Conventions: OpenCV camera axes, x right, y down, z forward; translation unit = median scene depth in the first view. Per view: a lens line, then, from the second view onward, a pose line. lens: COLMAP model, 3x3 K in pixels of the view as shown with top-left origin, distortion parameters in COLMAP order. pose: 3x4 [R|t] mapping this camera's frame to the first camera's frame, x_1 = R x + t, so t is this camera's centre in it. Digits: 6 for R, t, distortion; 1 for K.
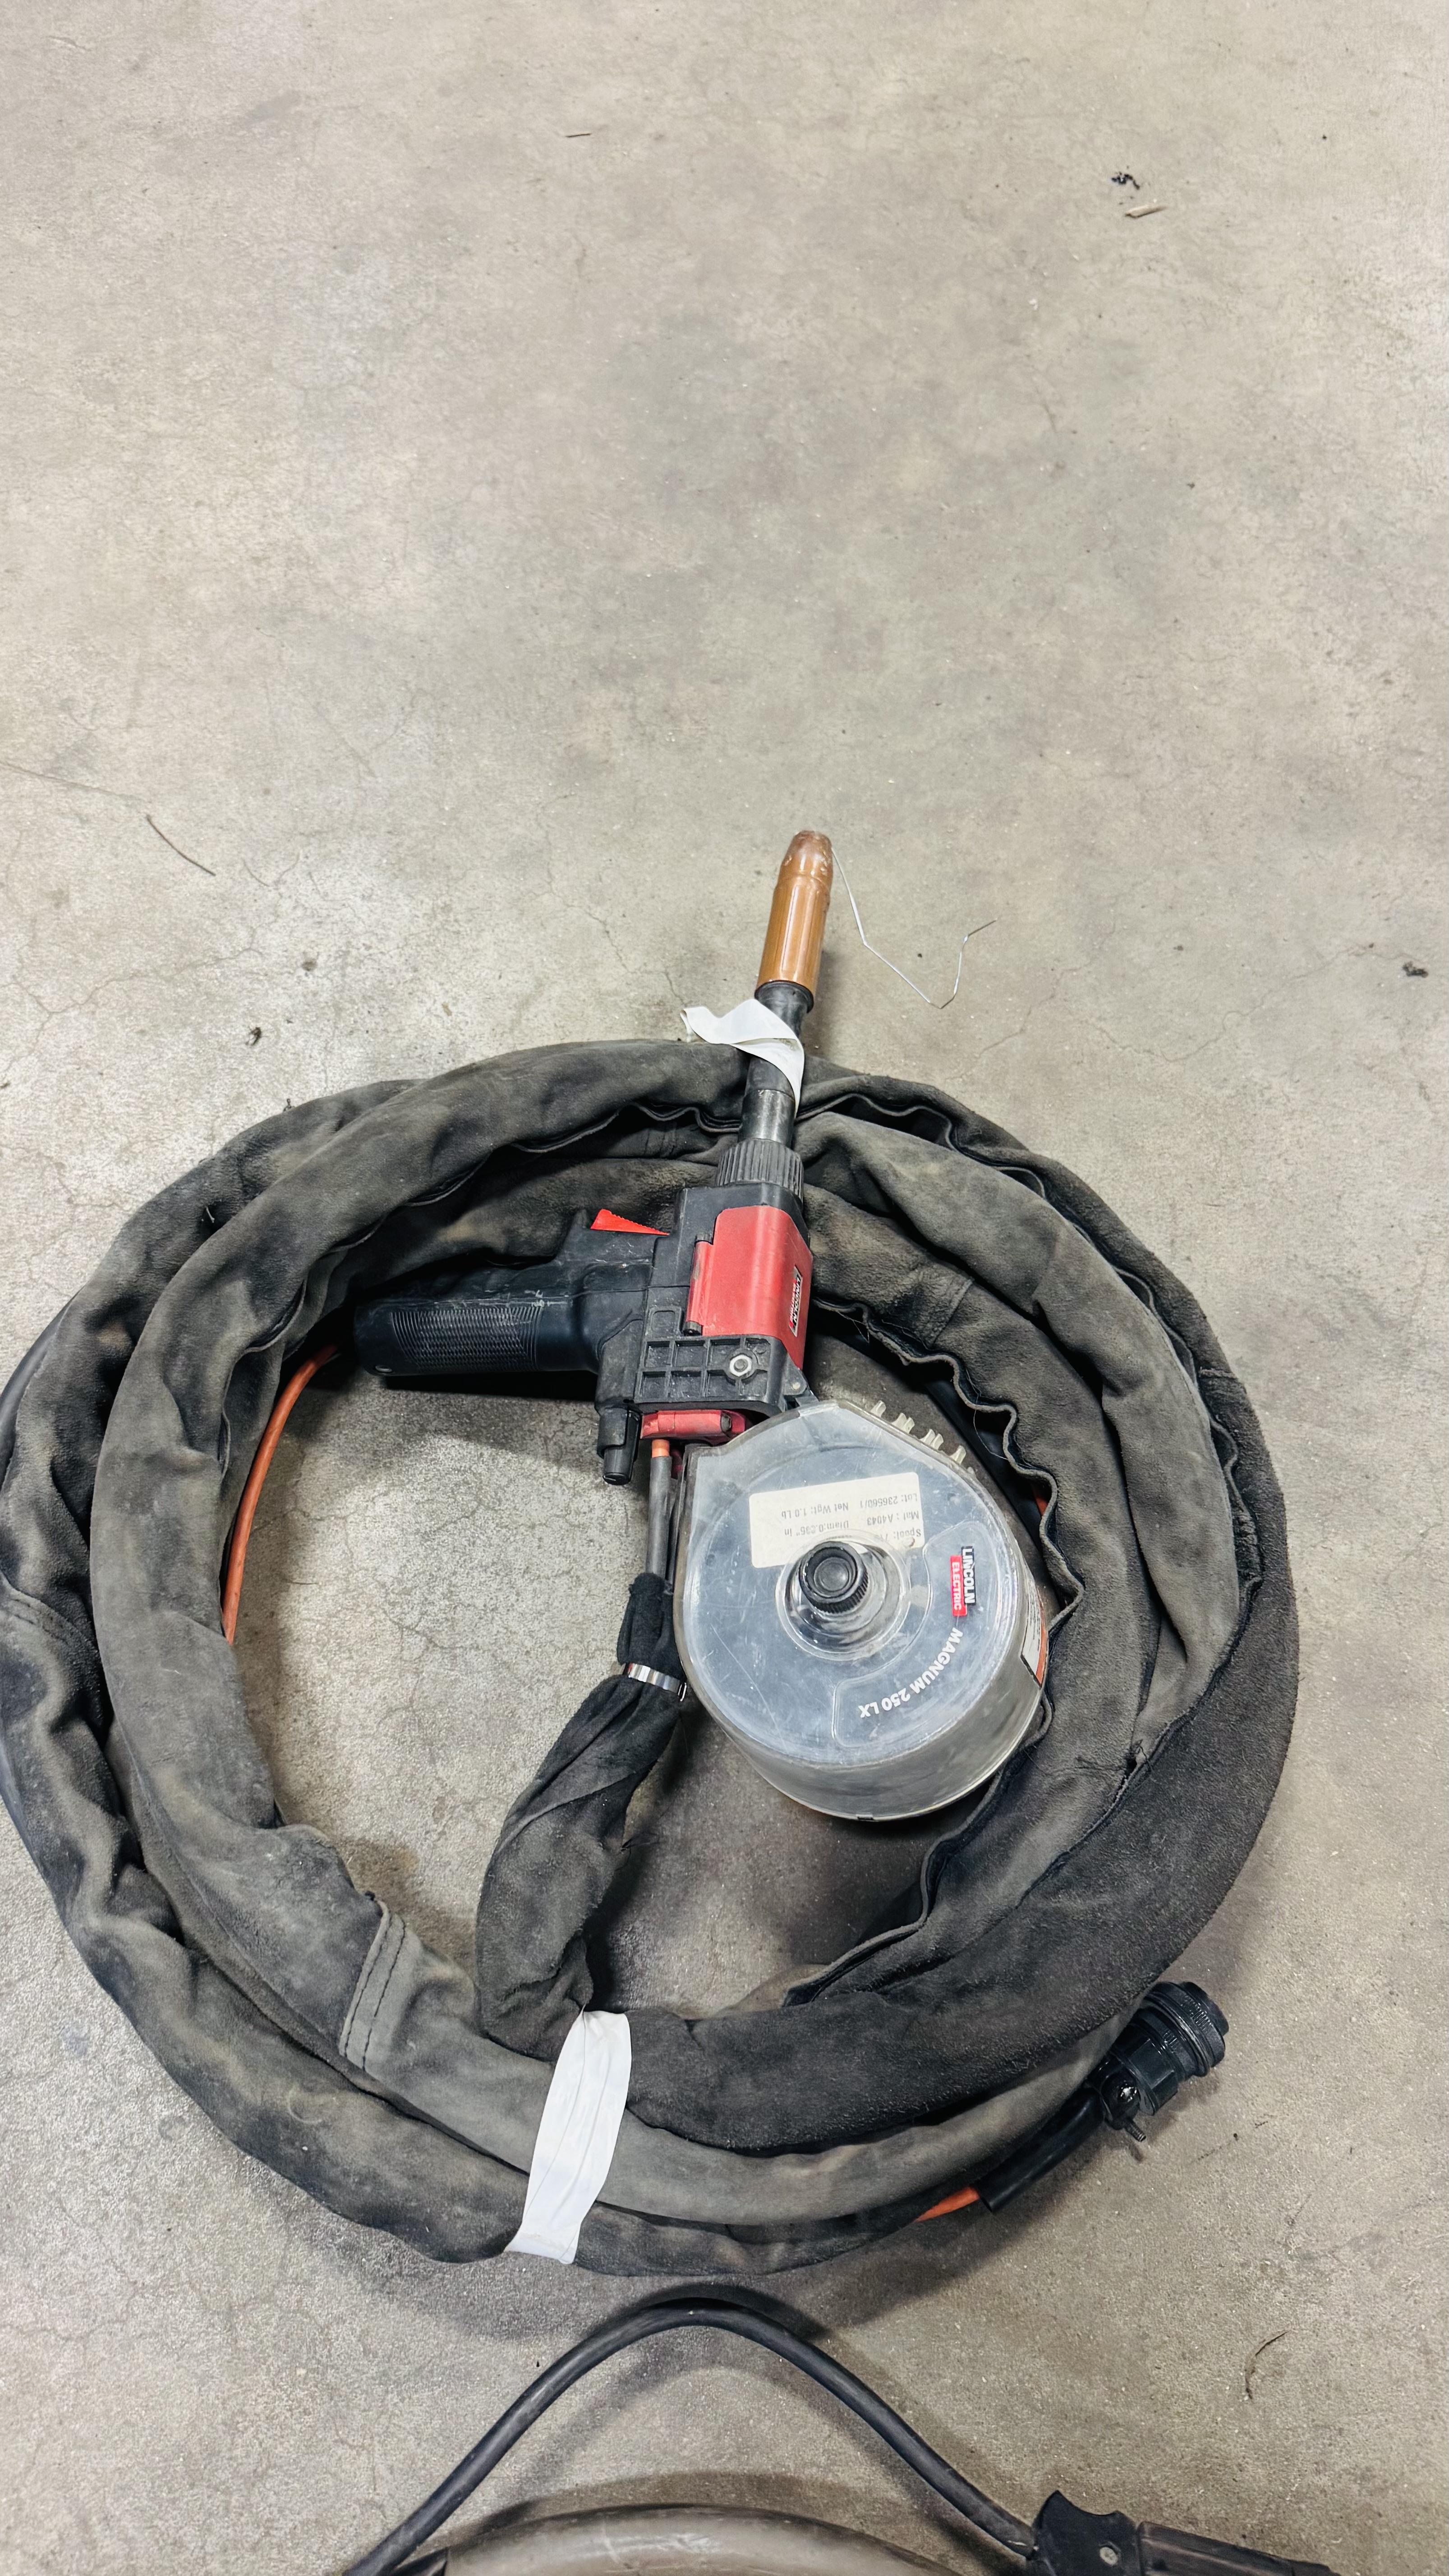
lens RADIAL K [[1813.1, 0, 714.7], [0, 1813.1, 1378.5], [0, 0, 1]] dist [0.160919, -0.313240]
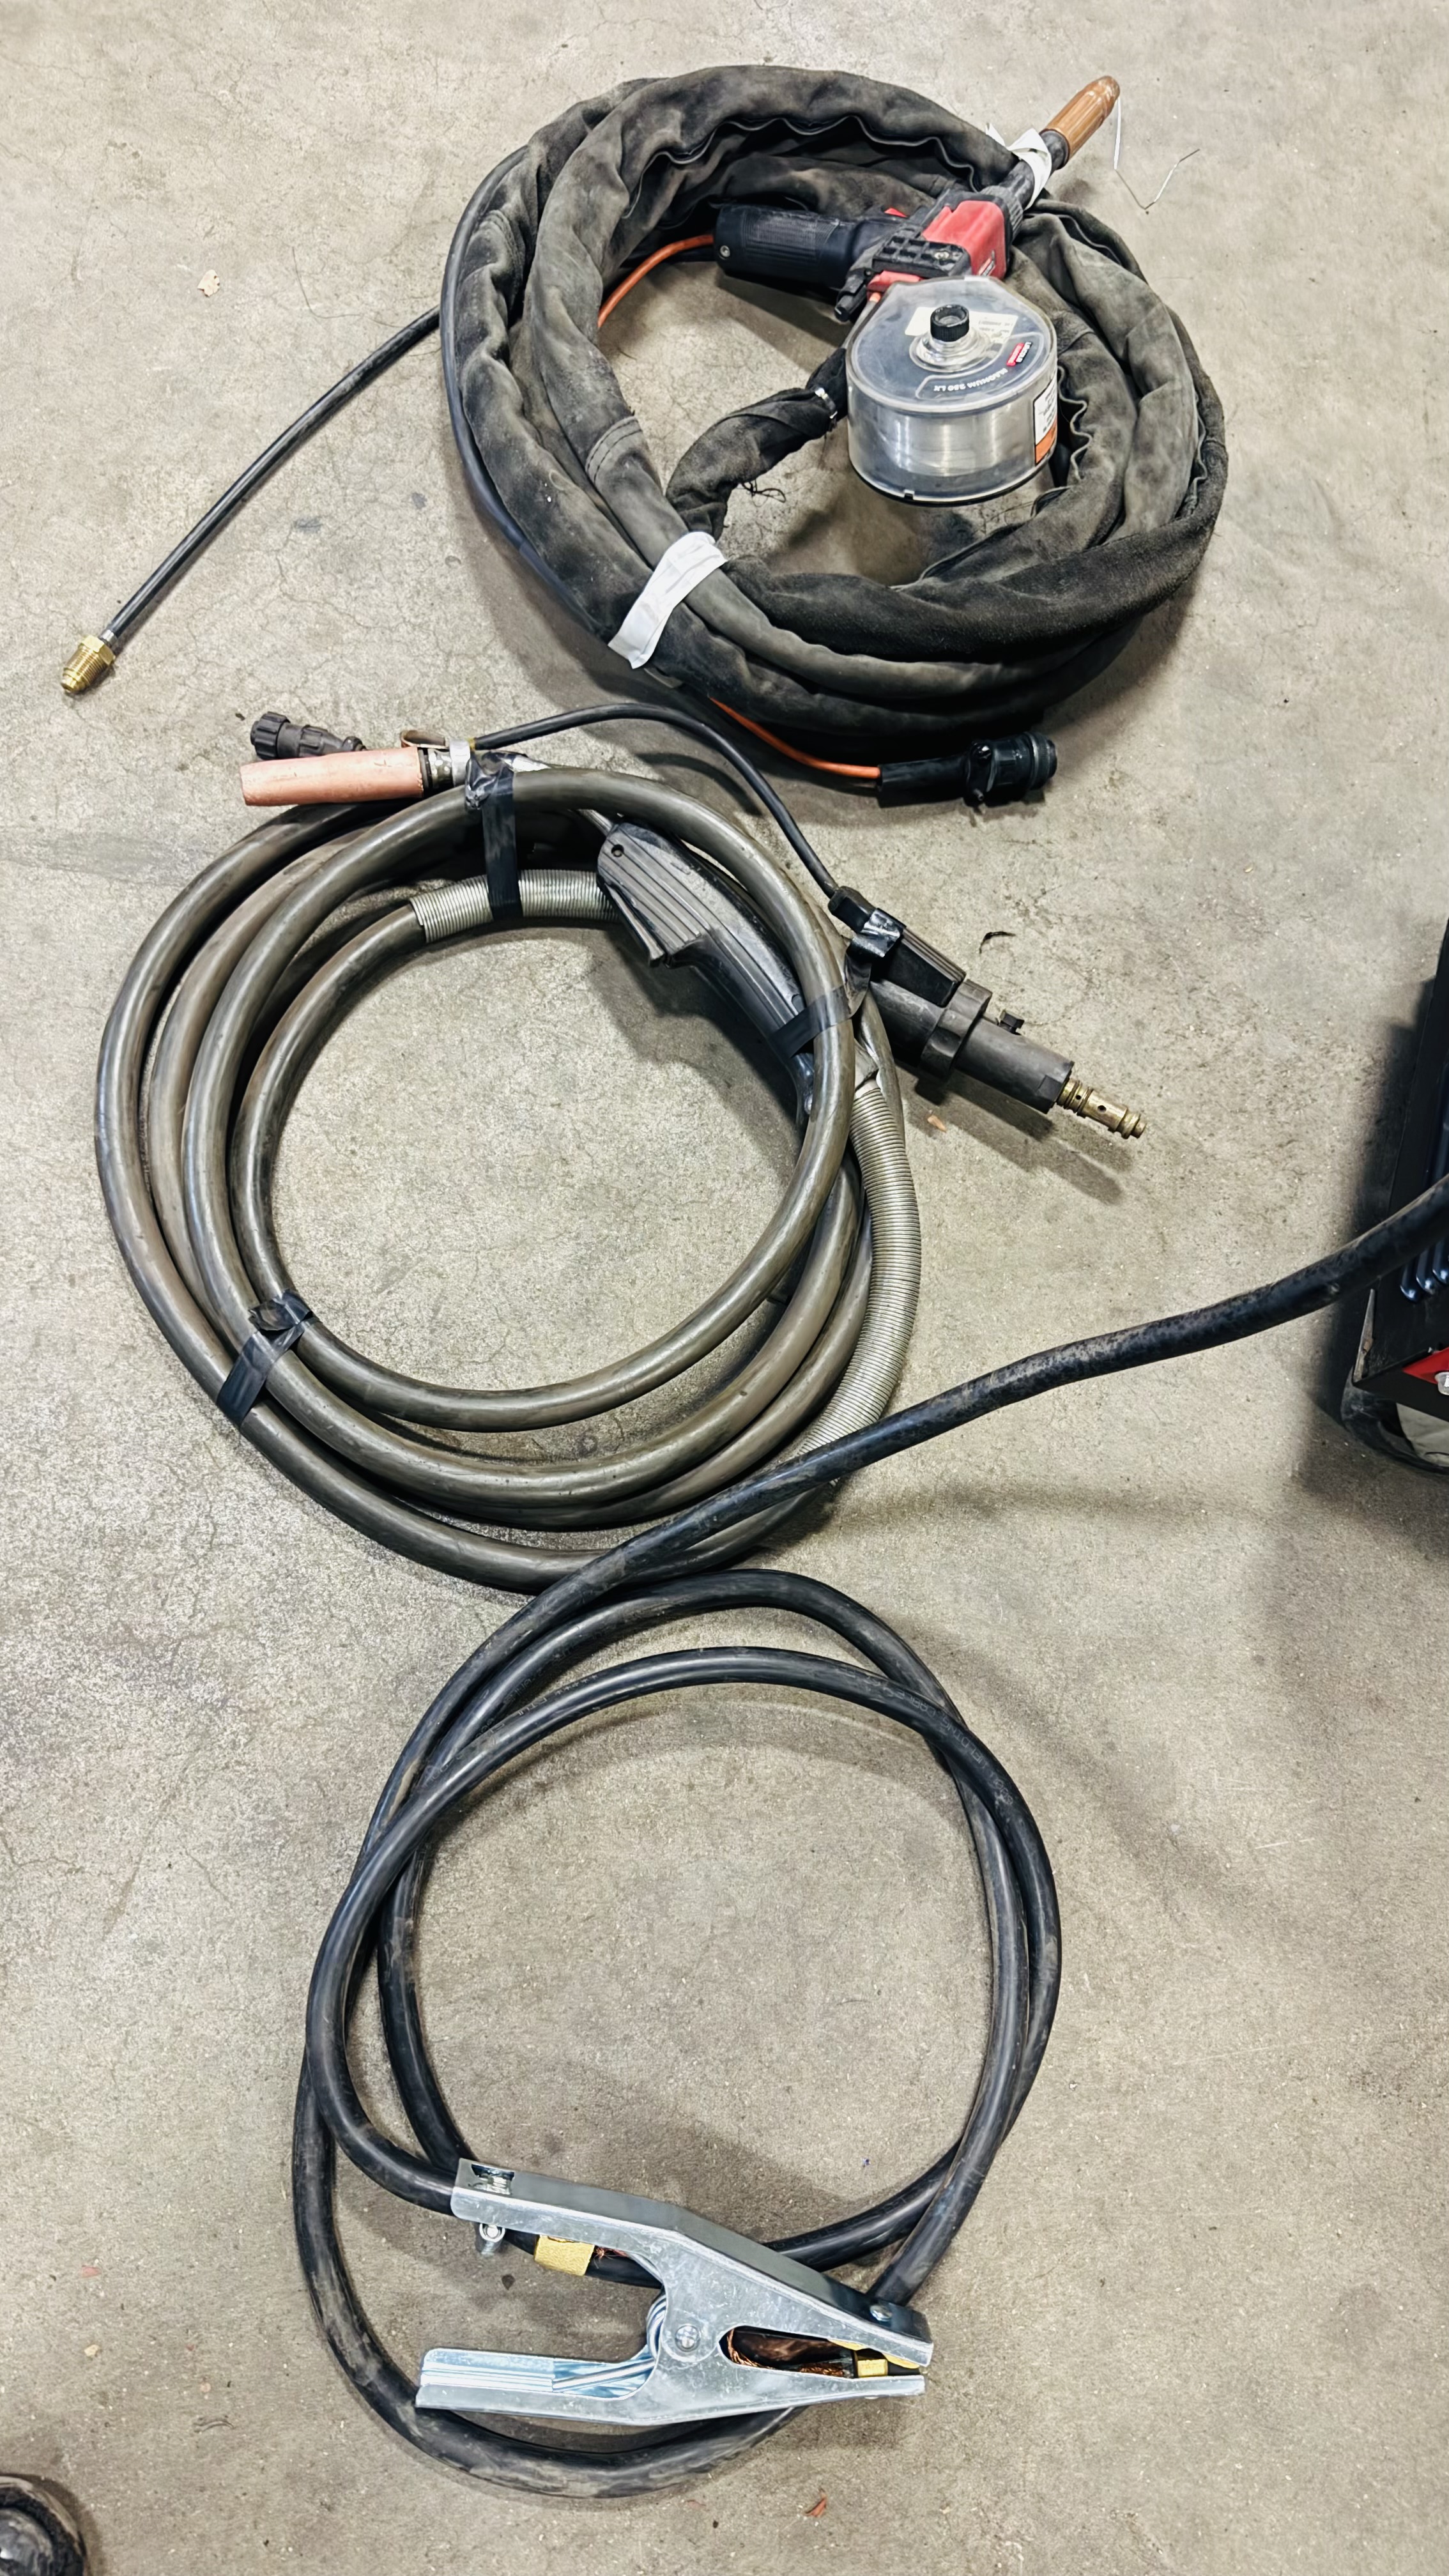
lens RADIAL K [[1857.8, 0, 724.5], [0, 1857.8, 1288.0], [0, 0, 1]] dist [0.003002, -0.001874]
pose [[0.920603, 0.386679, -0.054501, 0.261367], [-0.386817, 0.922118, 0.008416, 0.836769], [0.053511, 0.013334, 0.998478, -0.615670]]
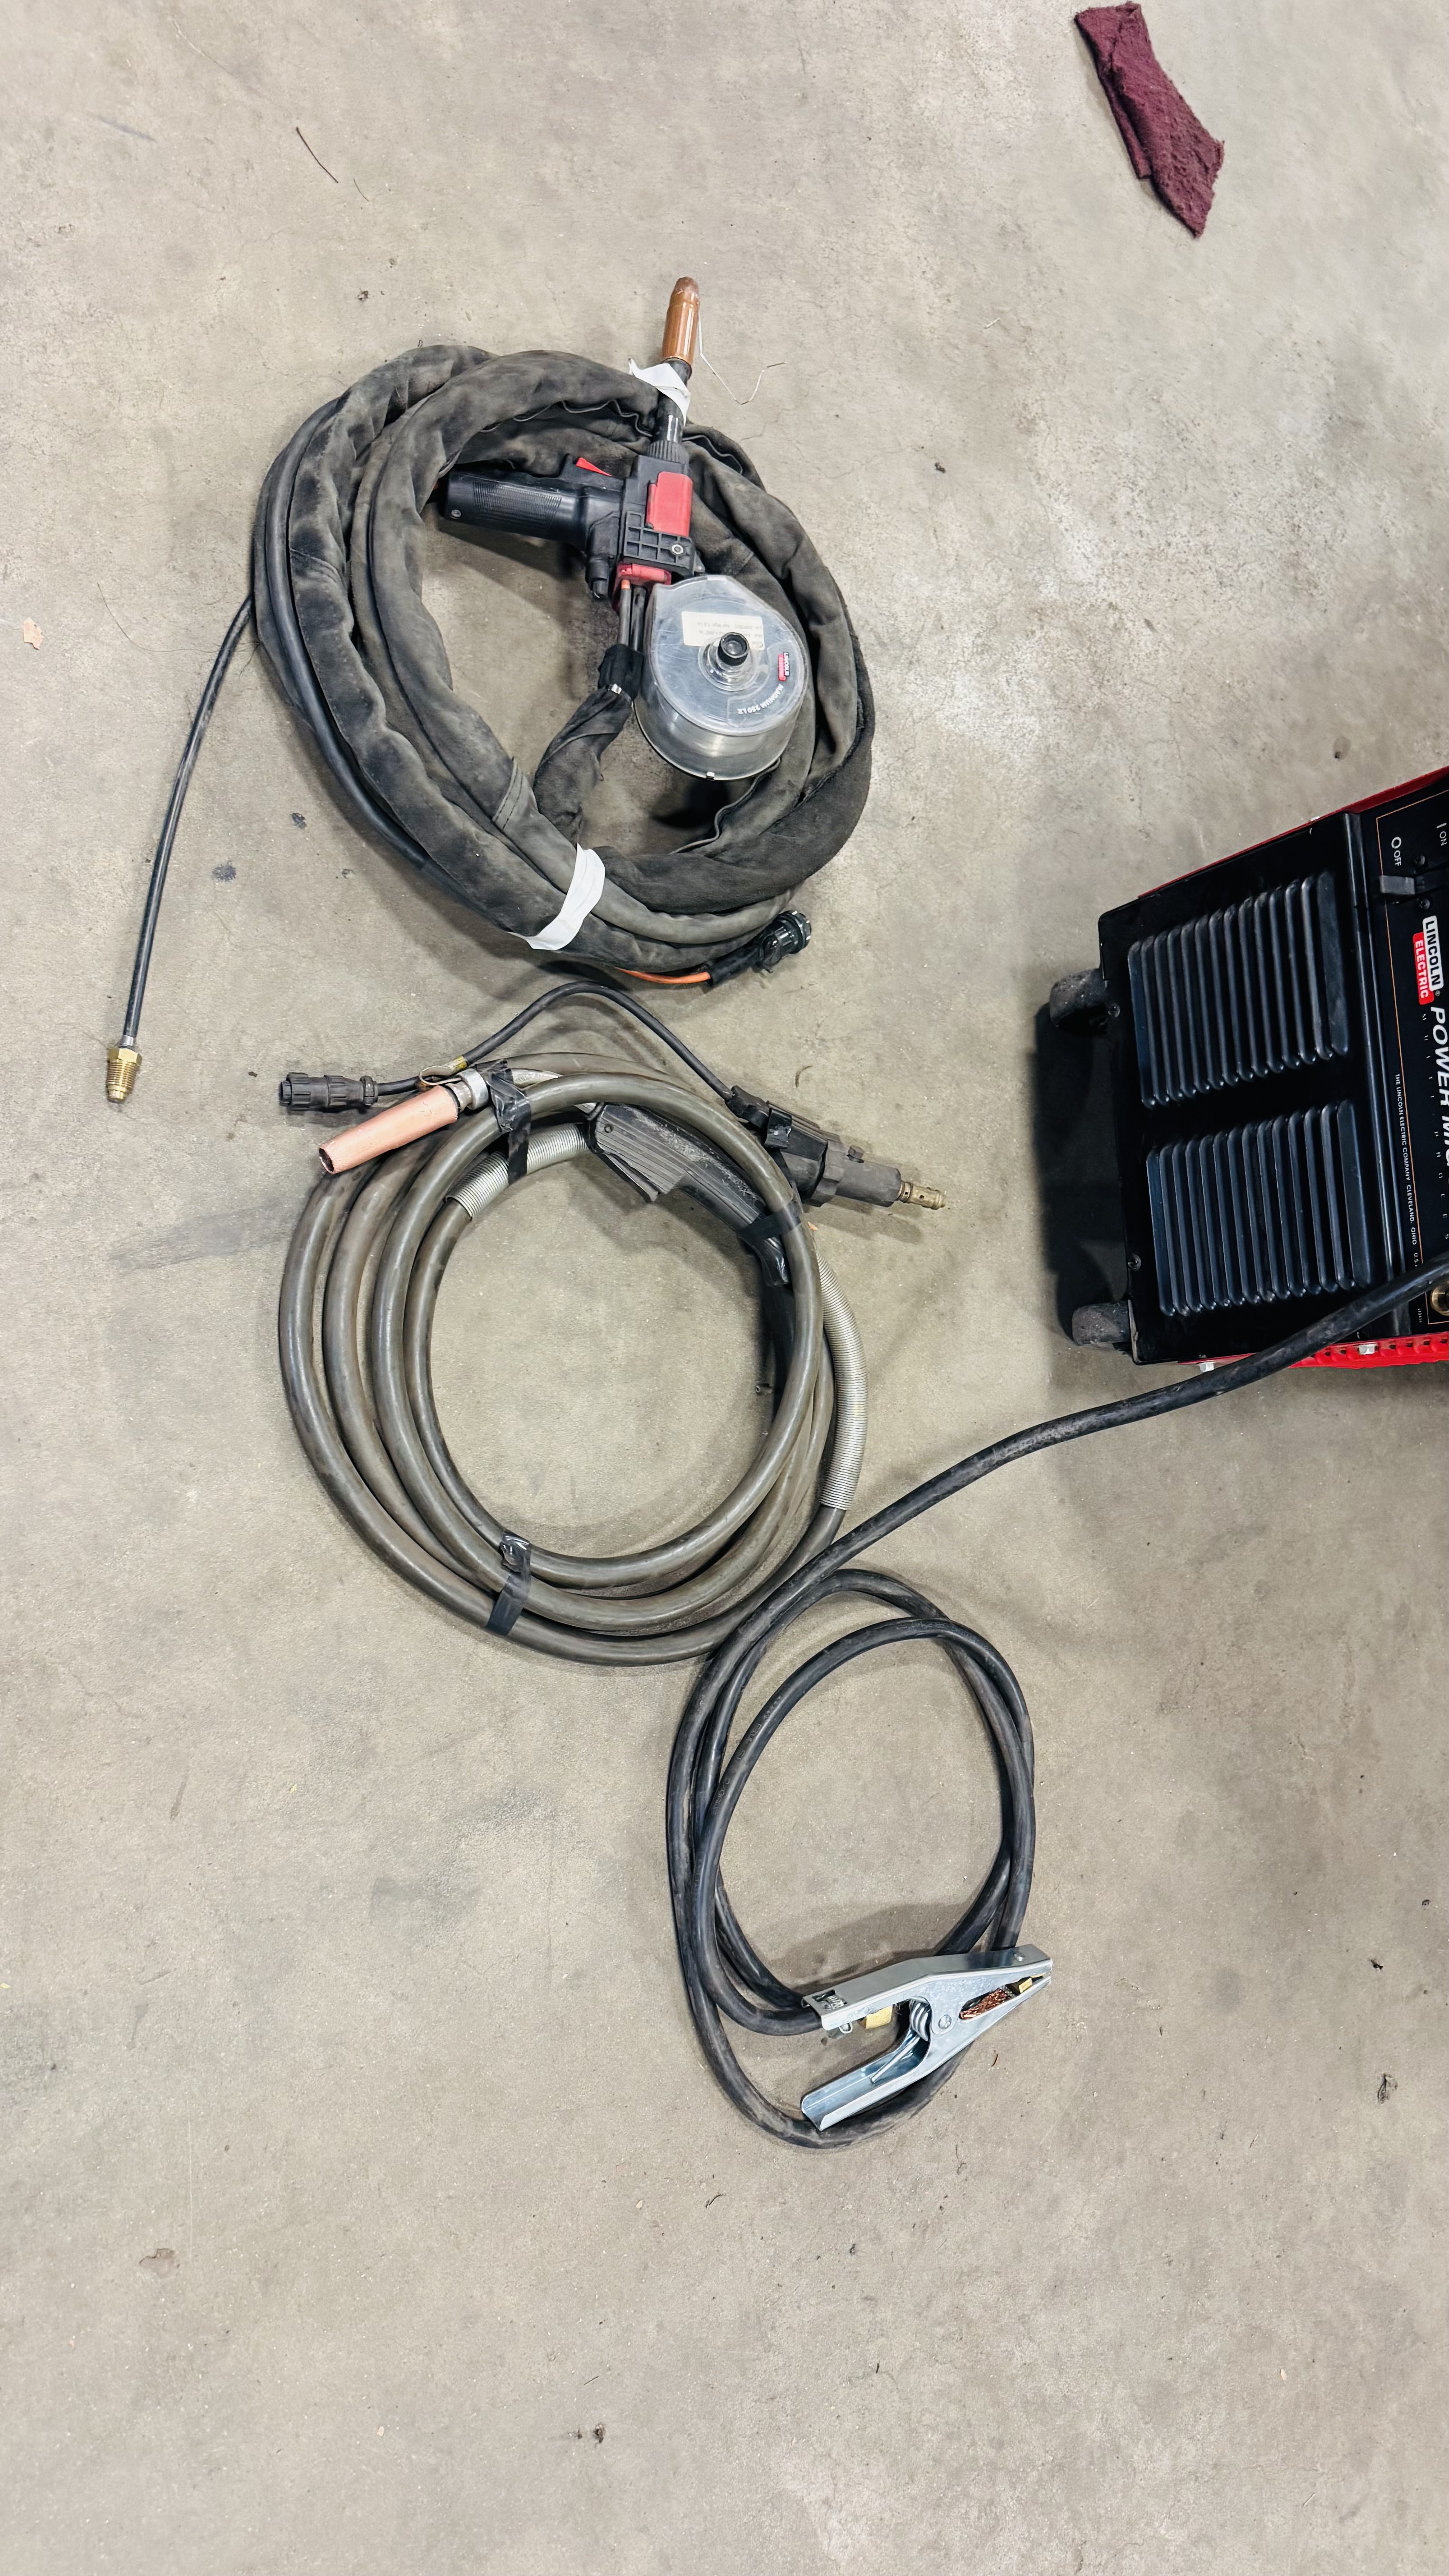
lens RADIAL K [[1703.9, 0, 696.3], [0, 1703.9, 1284.9], [0, 0, 1]] dist [0.040343, -0.035388]
pose [[0.898708, 0.089457, 0.429328, -0.654719], [-0.175577, 0.970486, 0.165318, 0.429171], [-0.401867, -0.223953, 0.887890, -0.814259]]
